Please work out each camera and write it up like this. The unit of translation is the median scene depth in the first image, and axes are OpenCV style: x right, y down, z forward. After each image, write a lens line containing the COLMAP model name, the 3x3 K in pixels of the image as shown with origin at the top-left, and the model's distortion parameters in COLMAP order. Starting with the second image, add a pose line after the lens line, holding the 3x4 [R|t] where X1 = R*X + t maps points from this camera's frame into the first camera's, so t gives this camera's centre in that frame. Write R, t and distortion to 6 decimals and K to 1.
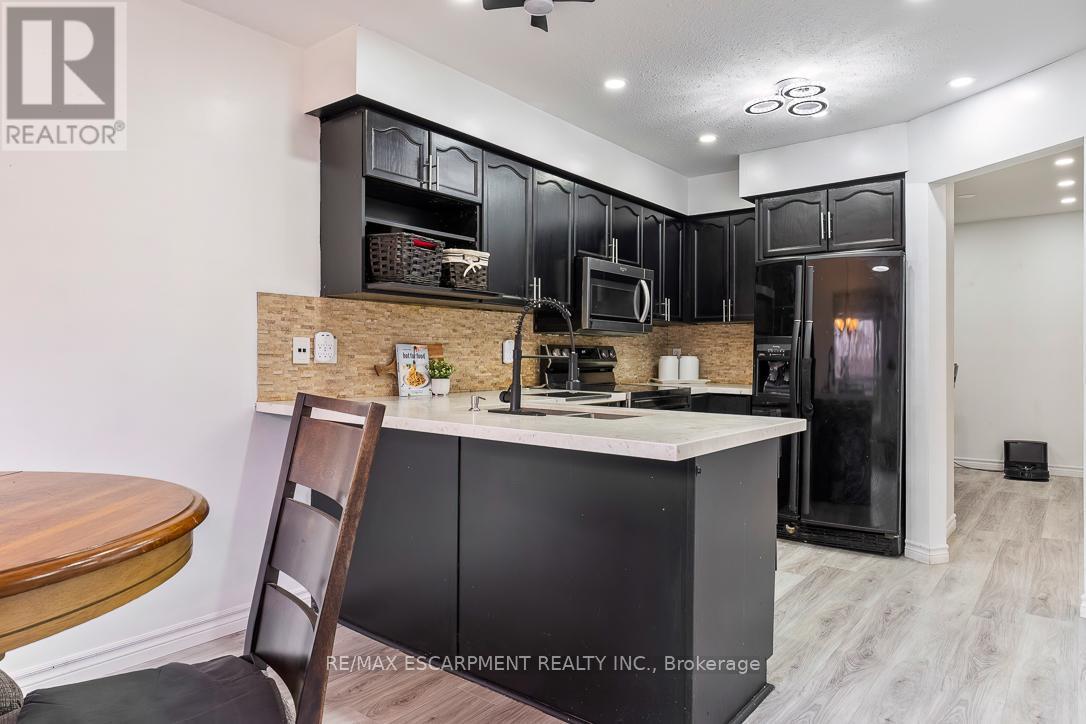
lens RADIAL K [[679.5, 0, 551.6], [0, 679.5, 377.8], [0, 0, 1]] dist [-0.003387, -0.001445]
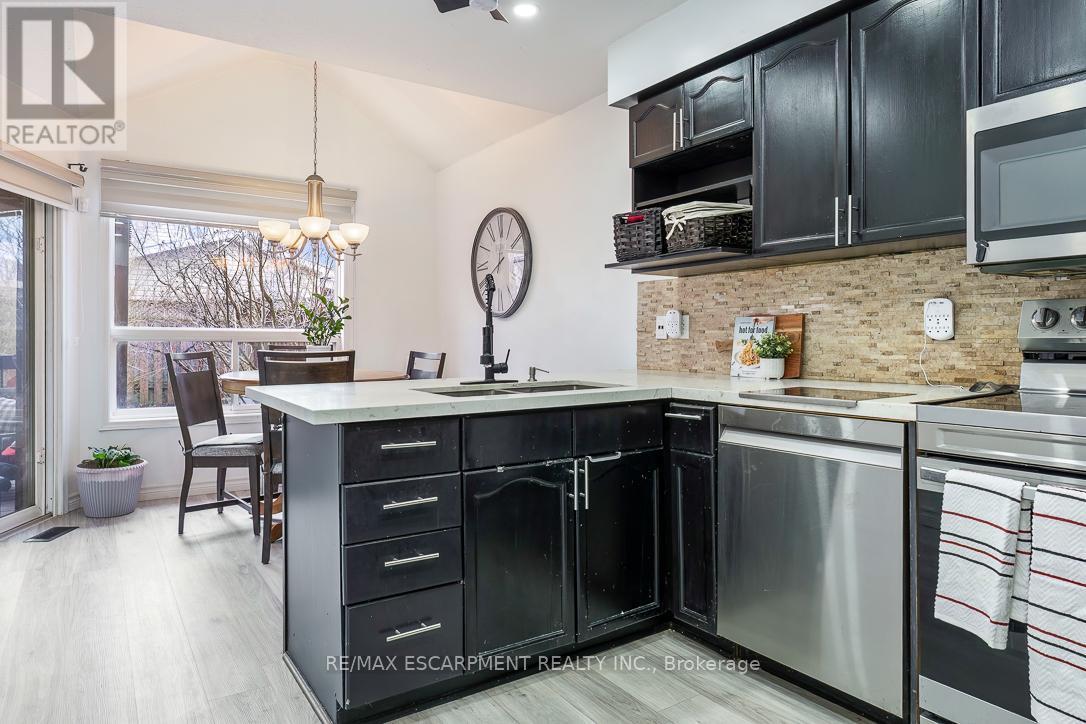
lens RADIAL K [[679.5, 0, 546.4], [0, 679.5, 336.7], [0, 0, 1]] dist [-0.003387, -0.001445]
pose [[-0.289393, 0.007188, -0.957183, 0.686768], [-0.013855, 0.999836, 0.011697, -0.030801], [0.957110, 0.016646, -0.289246, 1.008682]]
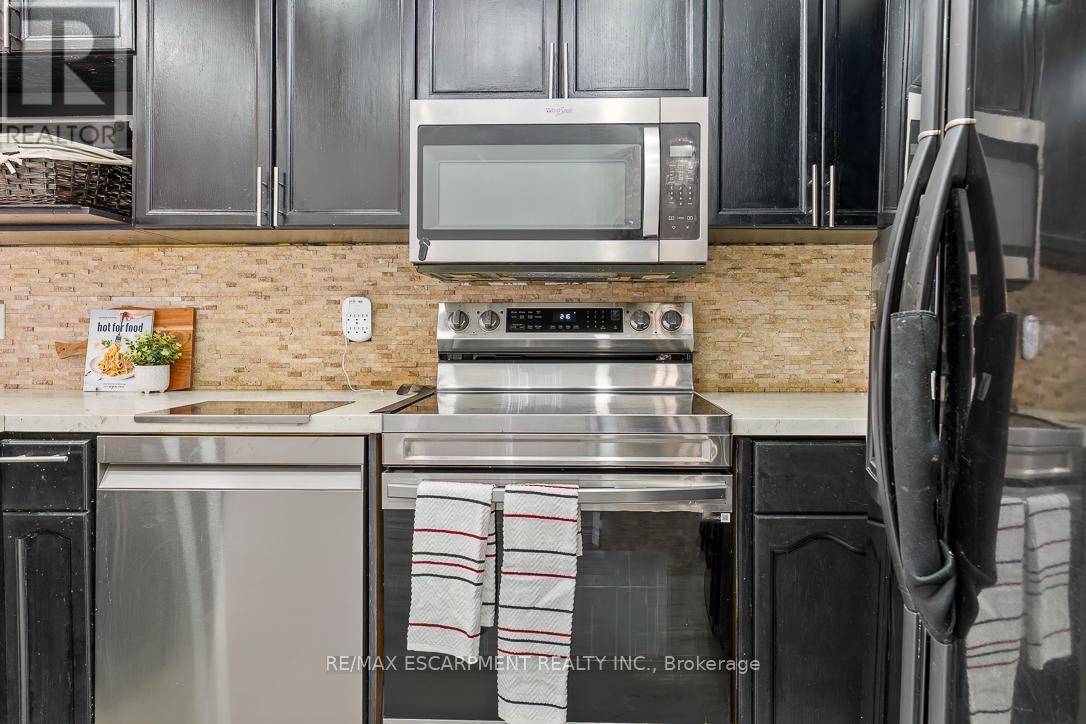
lens RADIAL K [[679.5, 0, 501.0], [0, 679.5, 341.1], [0, 0, 1]] dist [-0.003387, -0.001445]
pose [[0.606022, 0.012168, -0.795355, 0.511656], [-0.022458, 0.999746, -0.001817, -0.027055], [0.795131, 0.018963, 0.606141, 0.909217]]
